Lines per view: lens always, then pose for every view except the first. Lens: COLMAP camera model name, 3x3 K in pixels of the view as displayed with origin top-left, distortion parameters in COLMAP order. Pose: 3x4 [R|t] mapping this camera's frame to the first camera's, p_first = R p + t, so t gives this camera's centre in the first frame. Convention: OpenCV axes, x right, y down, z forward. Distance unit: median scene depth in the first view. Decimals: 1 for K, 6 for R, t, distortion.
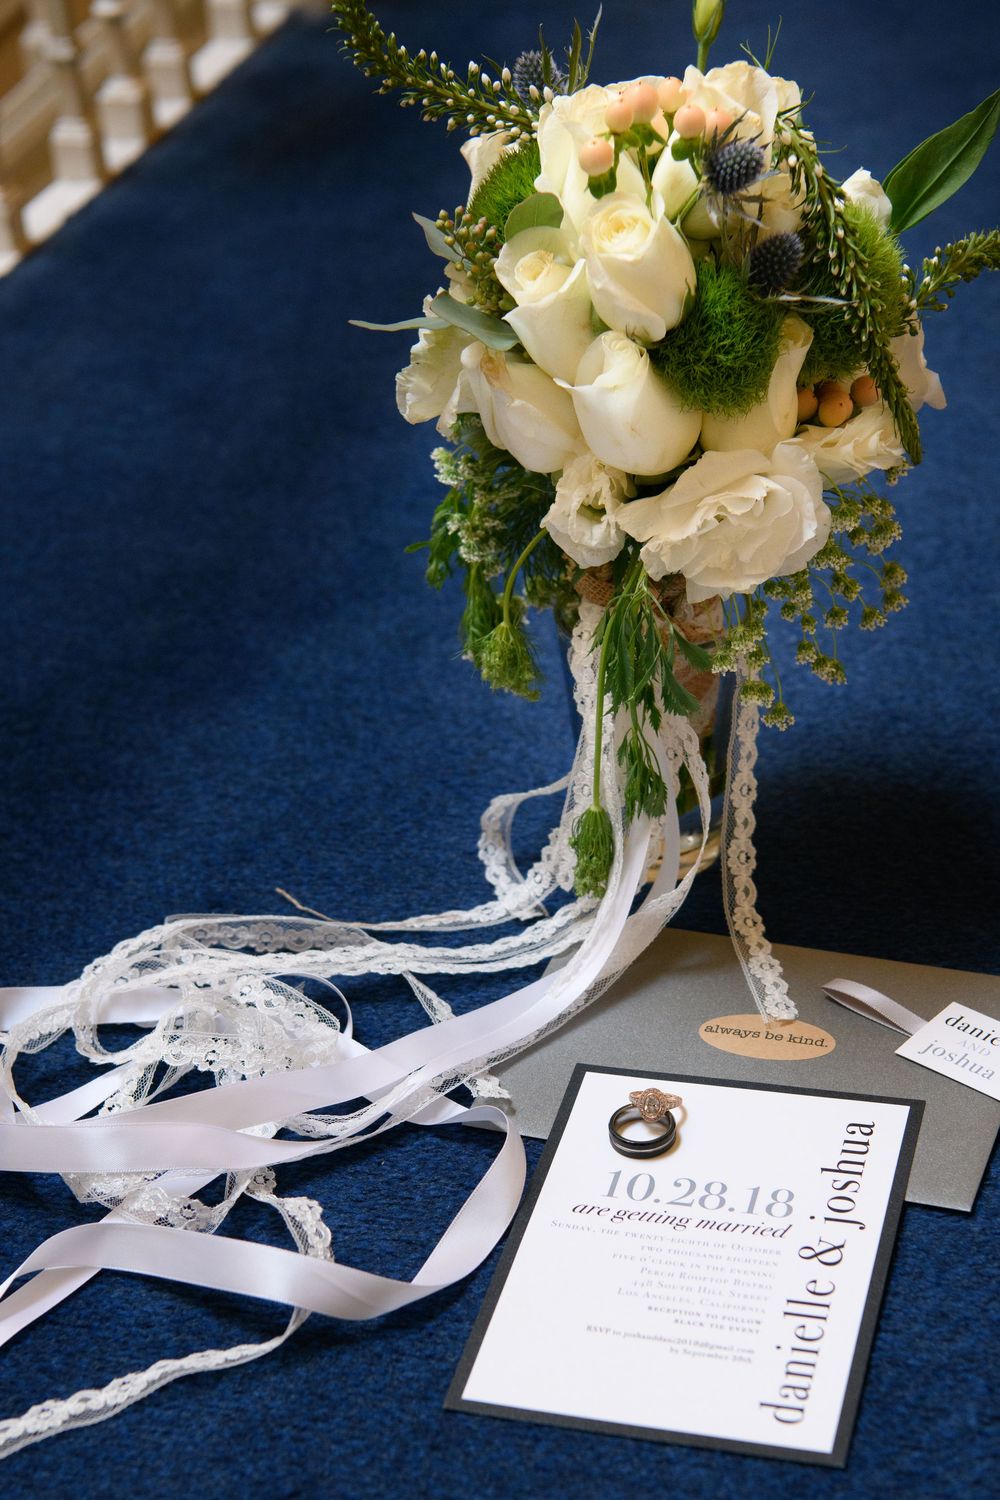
lens RADIAL K [[2645.1, 0, 510.4], [0, 2645.1, 754.0], [0, 0, 1]] dist [0.203286, 0.000000]
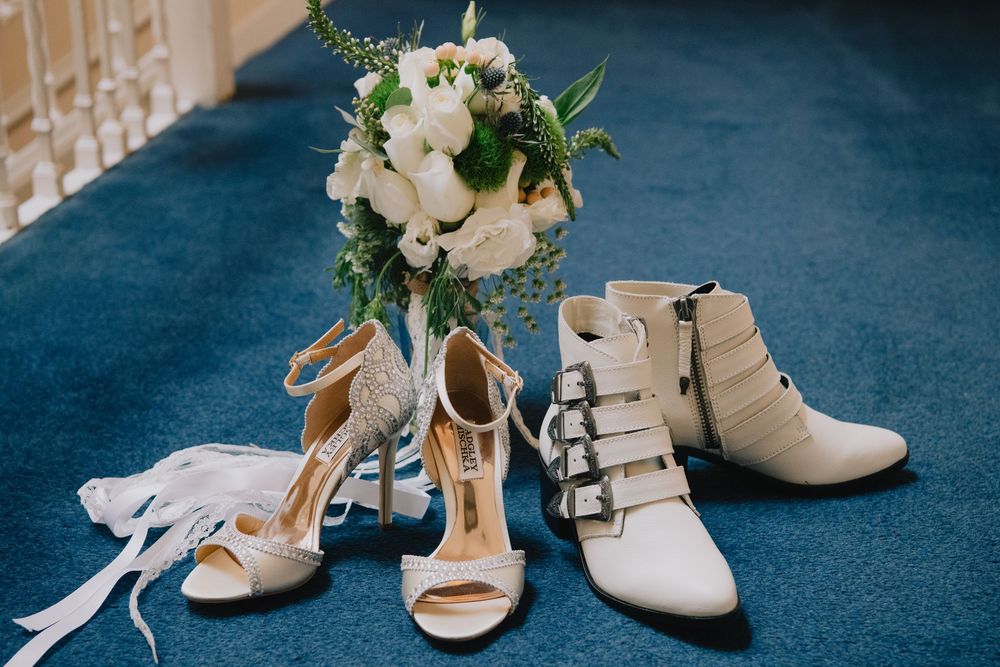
lens RADIAL K [[1824.5, 0, 496.5], [0, 1824.5, 331.4], [0, 0, 1]] dist [0.228556, 0.000000]
pose [[0.985046, 0.026476, 0.170246, -0.155574], [0.016211, 0.969496, -0.244569, 0.332983], [-0.171528, 0.243672, 0.954569, -0.371768]]
